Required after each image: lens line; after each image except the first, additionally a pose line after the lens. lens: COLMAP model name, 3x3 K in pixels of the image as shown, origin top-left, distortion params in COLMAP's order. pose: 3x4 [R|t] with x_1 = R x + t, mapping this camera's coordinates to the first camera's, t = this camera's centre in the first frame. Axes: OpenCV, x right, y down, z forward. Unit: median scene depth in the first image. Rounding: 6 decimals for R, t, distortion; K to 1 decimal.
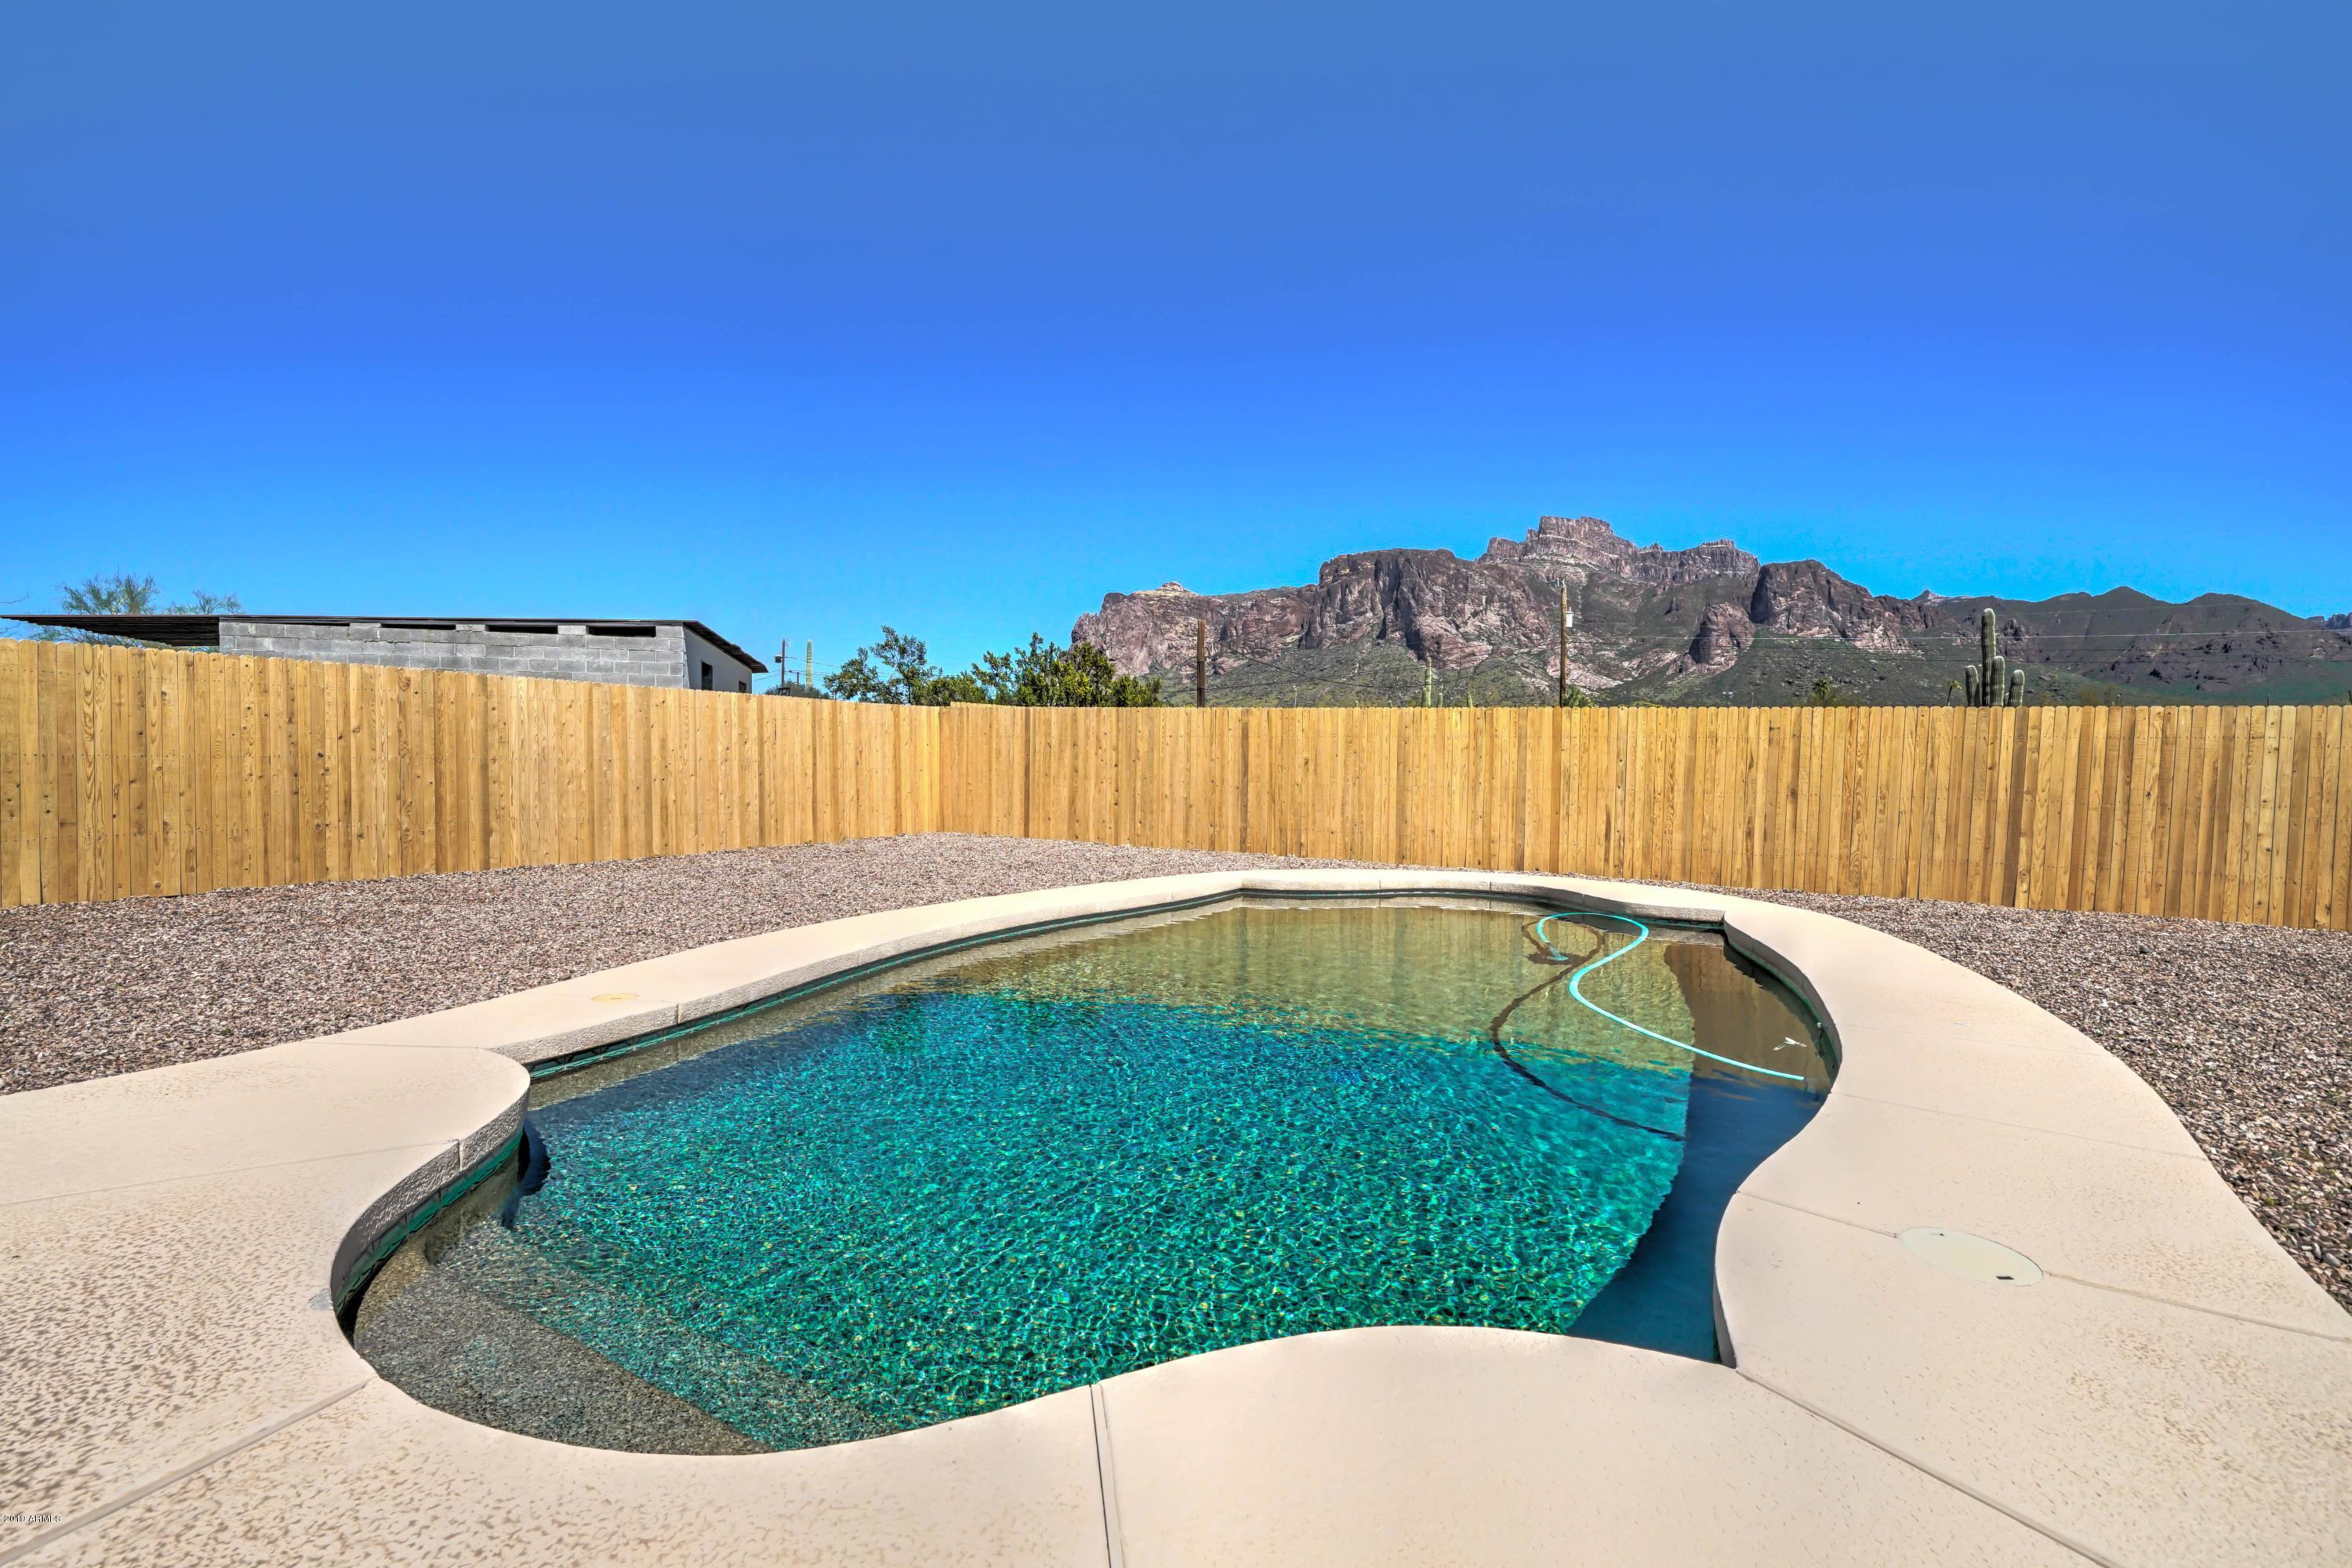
lens RADIAL K [[1005.3, 0, 1224.4], [0, 1005.3, 755.6], [0, 0, 1]] dist [-0.001688, -0.000146]
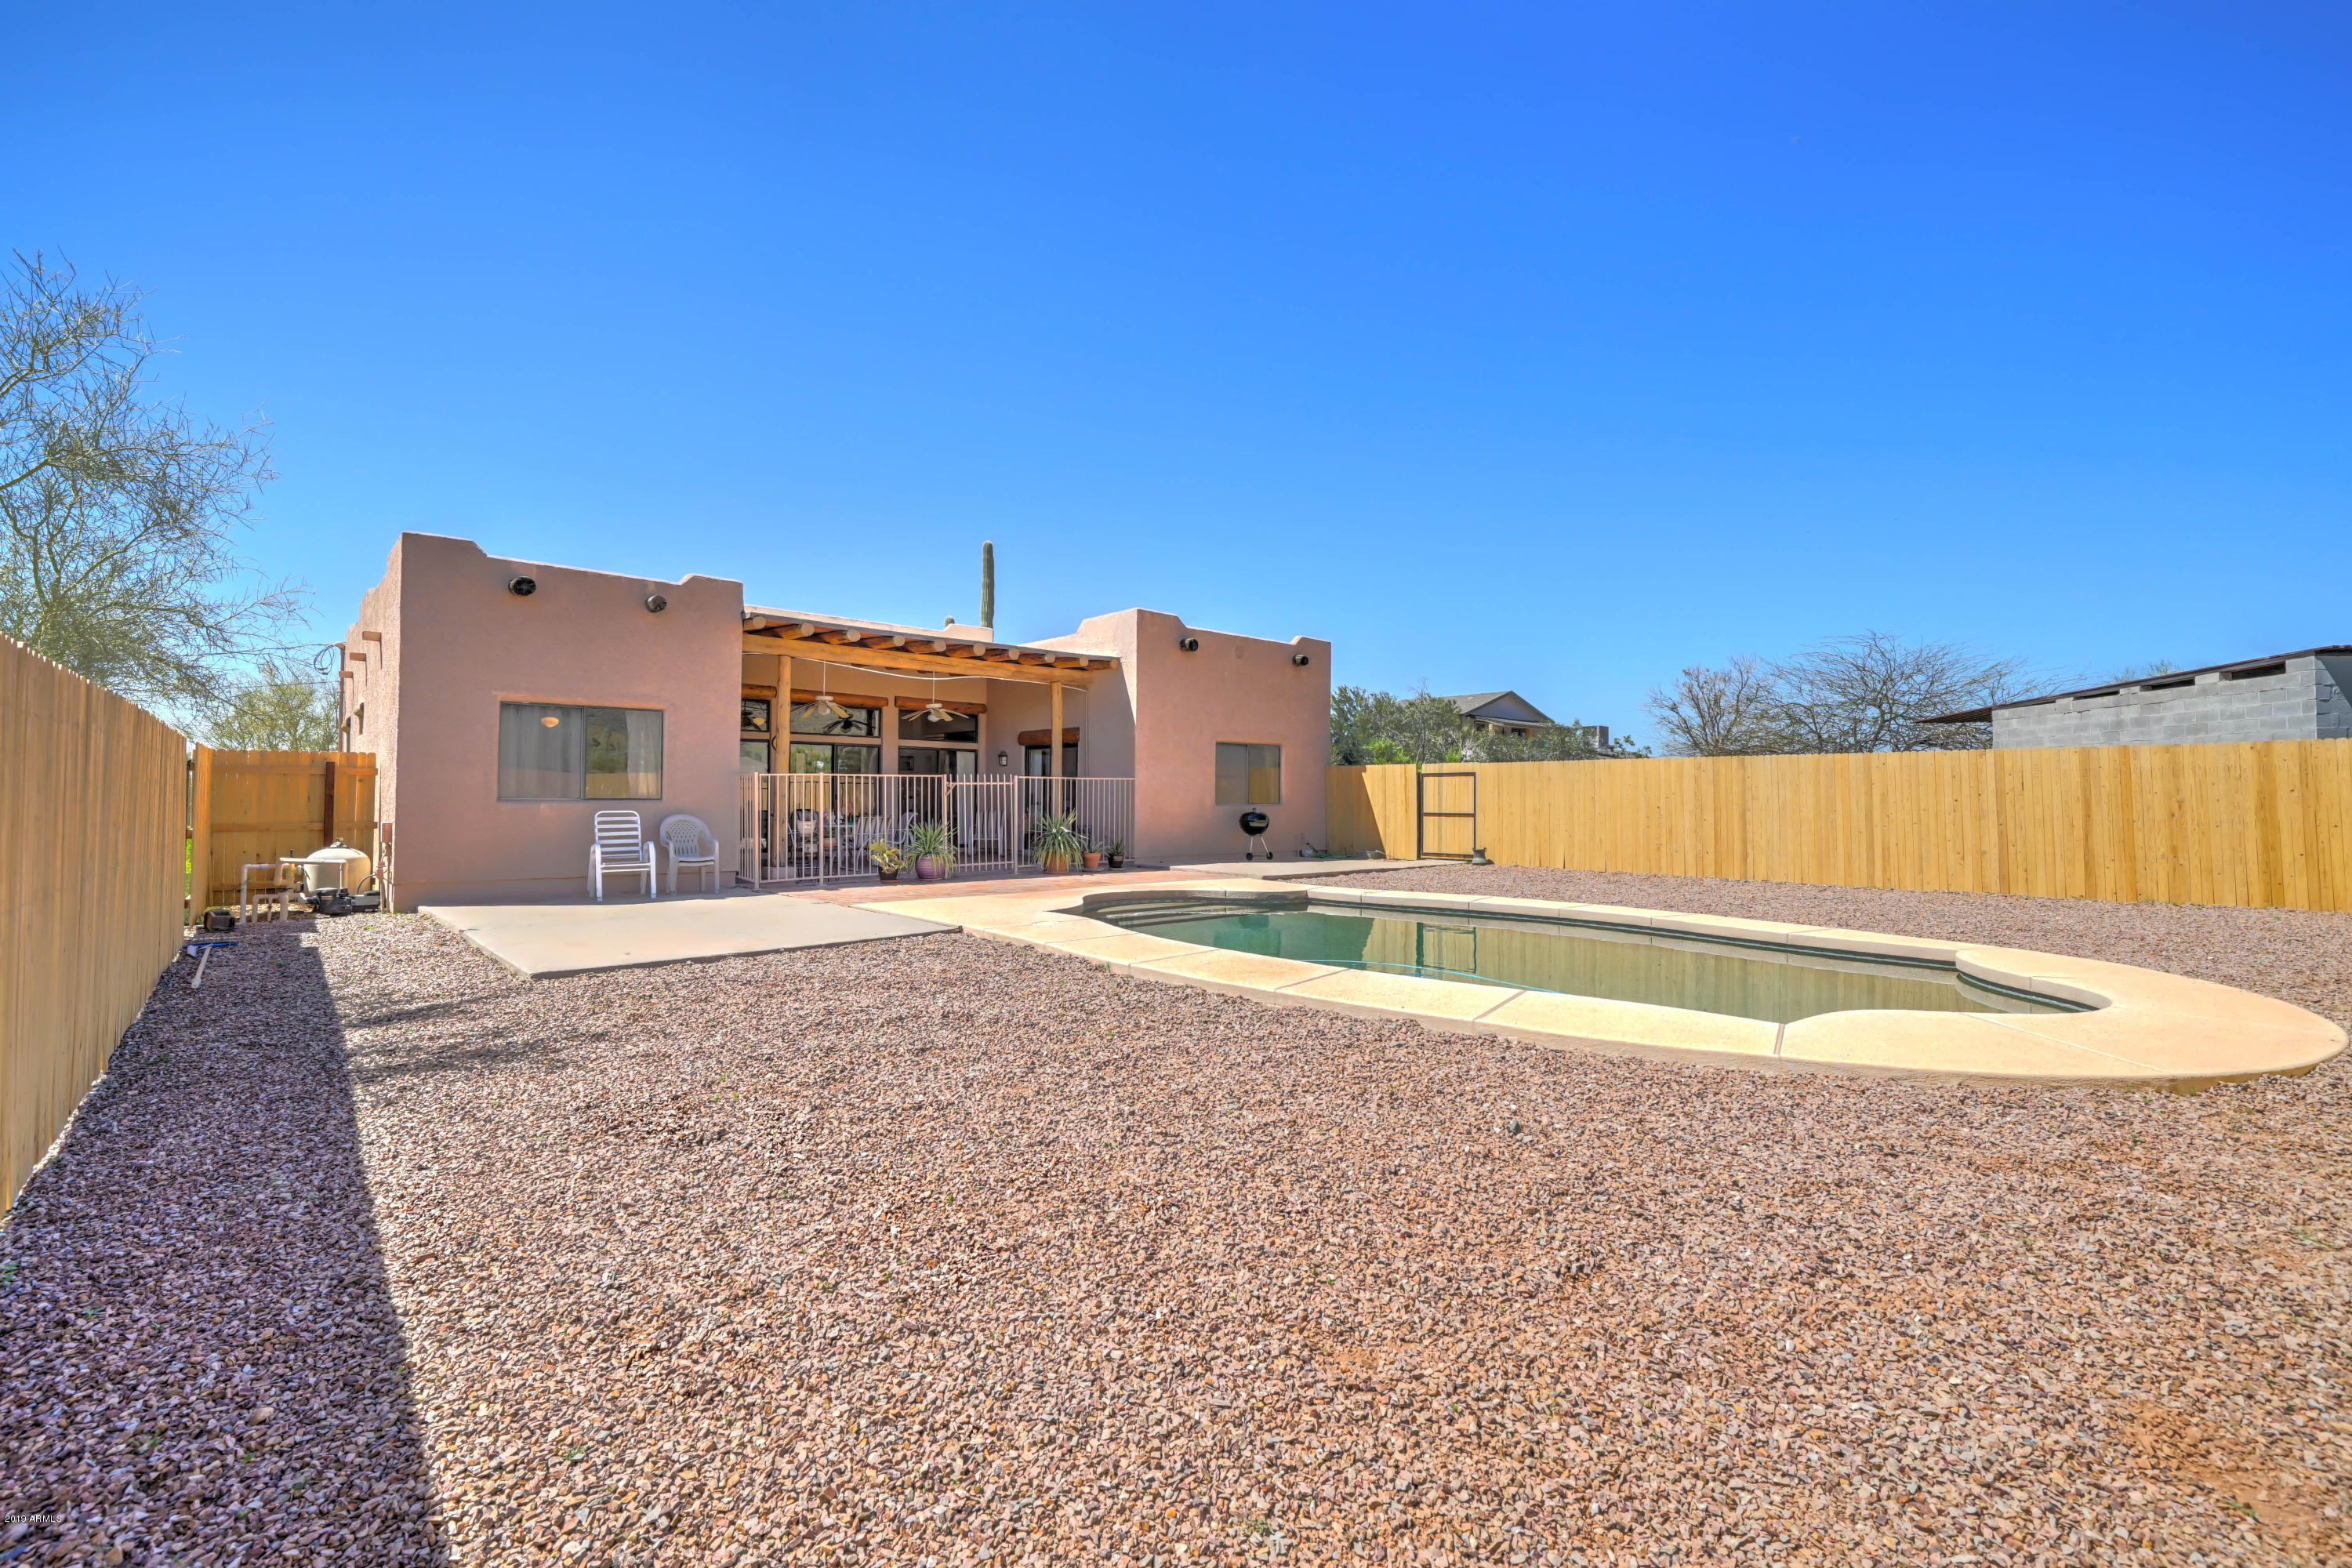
lens RADIAL K [[1005.3, 0, 1176.5], [0, 1005.3, 786.0], [0, 0, 1]] dist [-0.001688, -0.000146]
pose [[-0.374059, -0.024010, -0.927094, 0.837482], [-0.001785, 0.999682, -0.025169, 0.006218], [0.927403, -0.007760, -0.373982, 0.592859]]
